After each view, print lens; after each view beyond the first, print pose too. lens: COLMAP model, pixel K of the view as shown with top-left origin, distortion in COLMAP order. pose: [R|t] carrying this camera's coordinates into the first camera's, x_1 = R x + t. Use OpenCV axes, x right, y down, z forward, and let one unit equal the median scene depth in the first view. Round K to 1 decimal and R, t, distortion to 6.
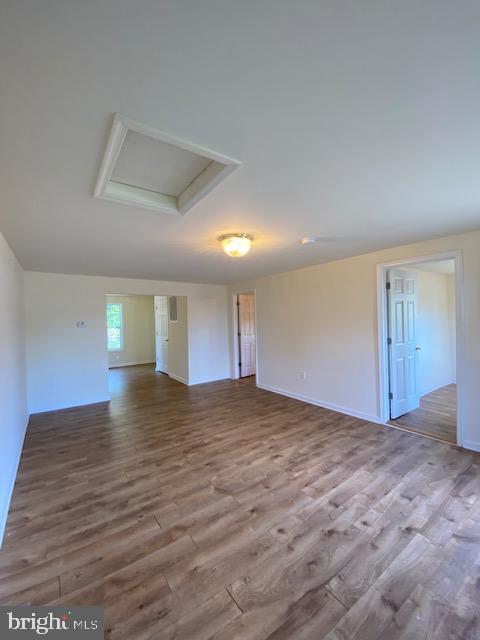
lens RADIAL K [[261.1, 0, 240.0], [0, 261.1, 320.0], [0, 0, 1]] dist [0.020077, -0.019813]
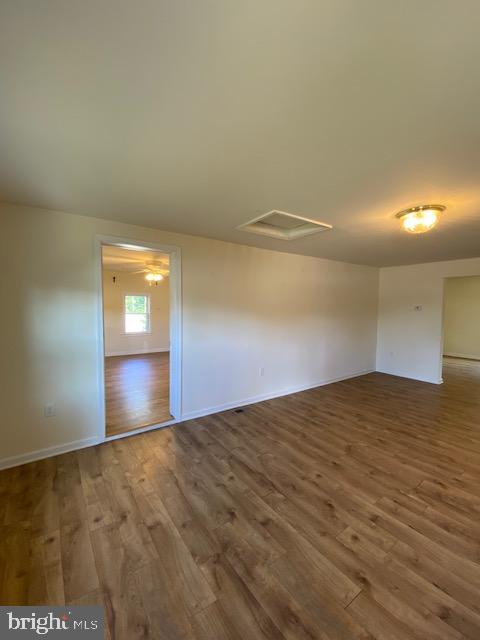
lens RADIAL K [[261.1, 0, 240.0], [0, 261.1, 320.0], [0, 0, 1]] dist [0.020077, -0.019813]
pose [[0.001927, 0.075458, -0.997147, 1.187784], [-0.014608, 0.997045, 0.075422, -0.017064], [0.999891, 0.014421, 0.003023, 0.543515]]
